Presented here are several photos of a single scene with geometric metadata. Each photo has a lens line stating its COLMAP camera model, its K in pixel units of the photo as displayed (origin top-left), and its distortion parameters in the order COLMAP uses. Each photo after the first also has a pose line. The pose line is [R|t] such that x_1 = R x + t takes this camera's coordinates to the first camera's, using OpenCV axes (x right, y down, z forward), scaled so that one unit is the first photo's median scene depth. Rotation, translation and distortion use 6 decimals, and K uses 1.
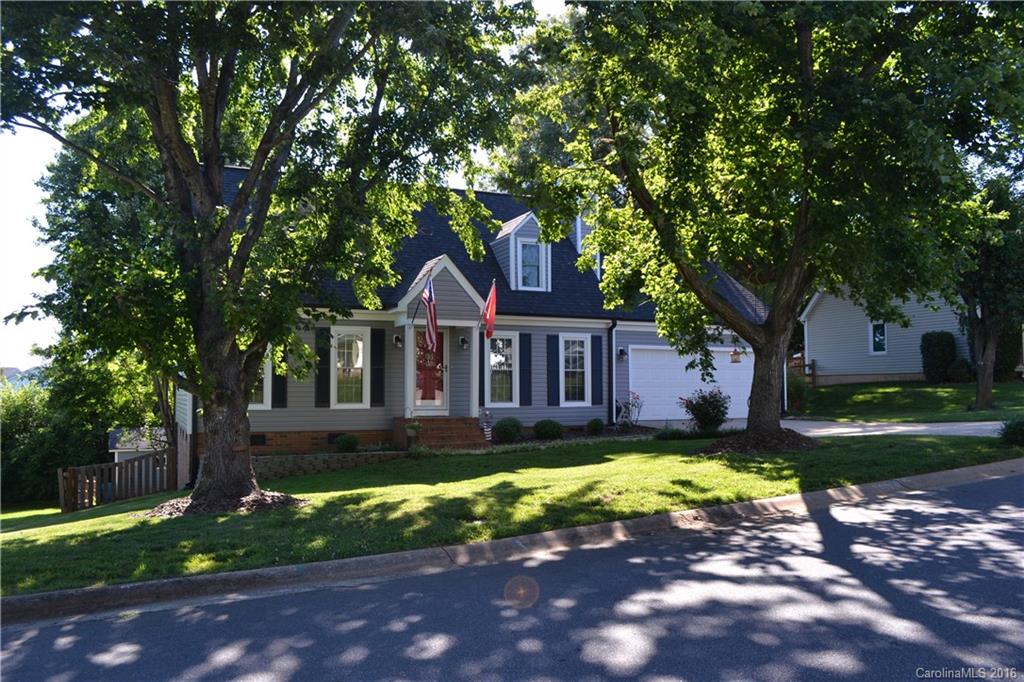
lens RADIAL K [[813.2, 0, 512.0], [0, 813.2, 341.0], [0, 0, 1]] dist [-0.081153, -0.008506]
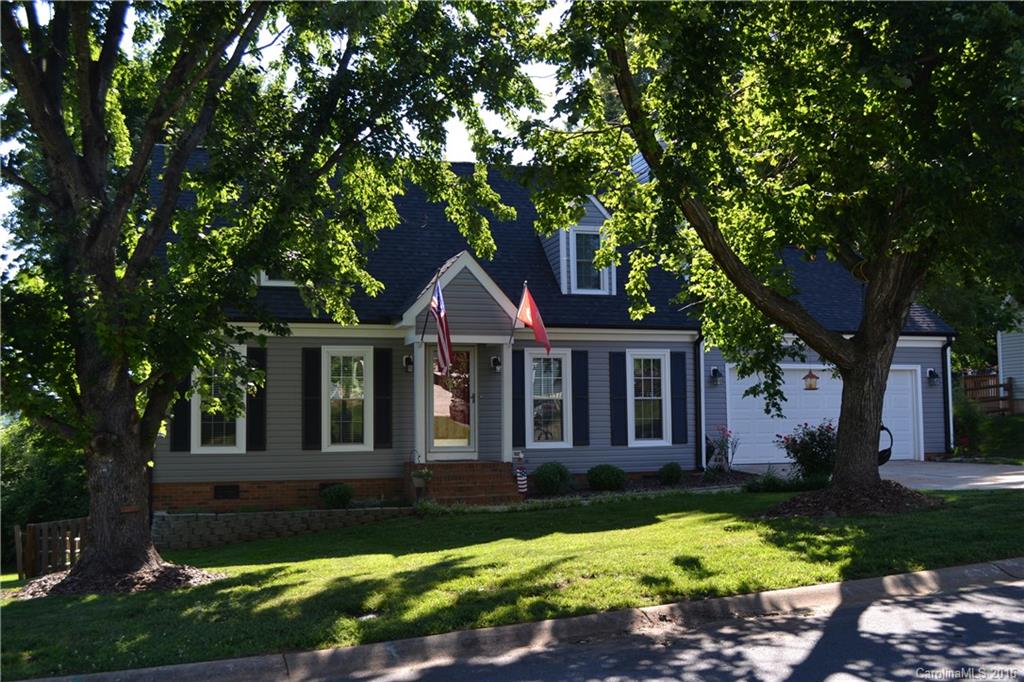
lens RADIAL K [[1032.5, 0, 512.0], [0, 1032.5, 341.0], [0, 0, 1]] dist [-0.060021, -0.016329]
pose [[0.991162, -0.017407, -0.131509, 0.092928], [0.015427, 0.999752, -0.016061, -0.004477], [0.131756, 0.013890, 0.991185, 0.037772]]
